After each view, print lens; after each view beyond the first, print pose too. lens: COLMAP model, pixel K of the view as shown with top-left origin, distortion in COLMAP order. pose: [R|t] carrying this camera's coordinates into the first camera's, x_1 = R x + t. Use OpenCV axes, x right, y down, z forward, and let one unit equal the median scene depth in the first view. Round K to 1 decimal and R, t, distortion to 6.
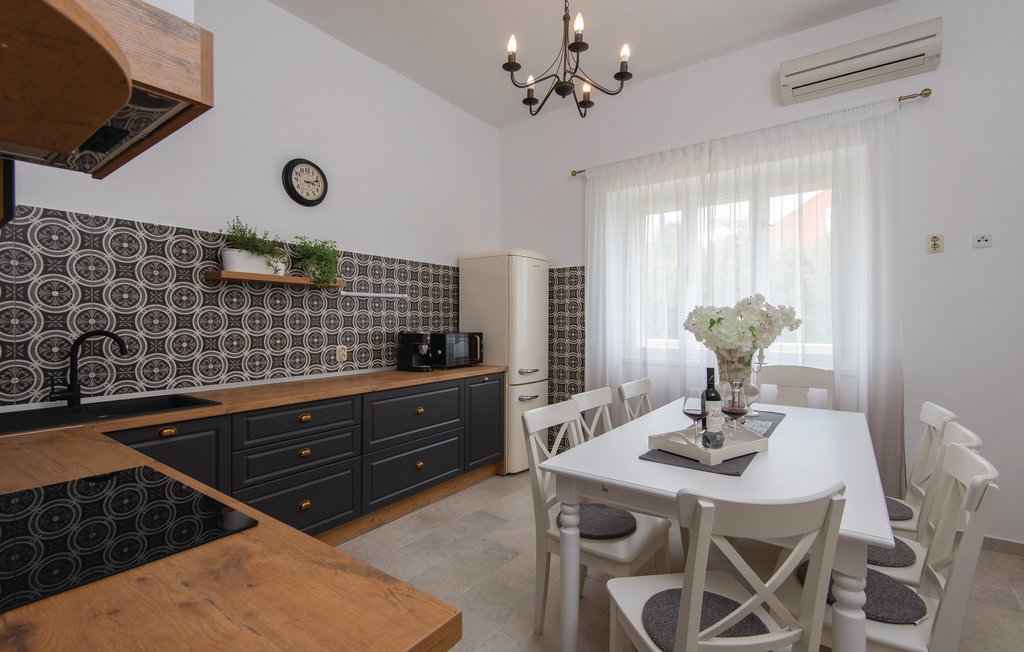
lens RADIAL K [[472.6, 0, 515.2], [0, 472.6, 319.1], [0, 0, 1]] dist [0.017012, 0.000261]
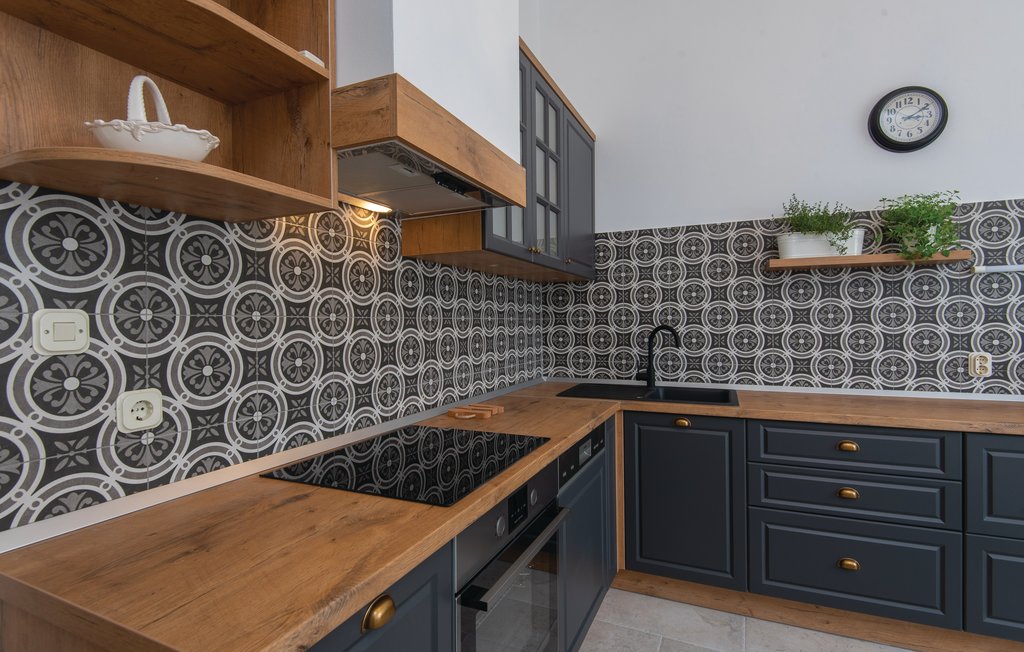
lens RADIAL K [[498.6, 0, 510.9], [0, 498.6, 318.9], [0, 0, 1]] dist [0.041828, -0.022913]
pose [[0.211908, -0.002848, -0.977286, 0.205828], [0.015491, 0.999880, 0.000445, 0.001615], [0.977167, -0.015234, 0.211926, 0.305933]]
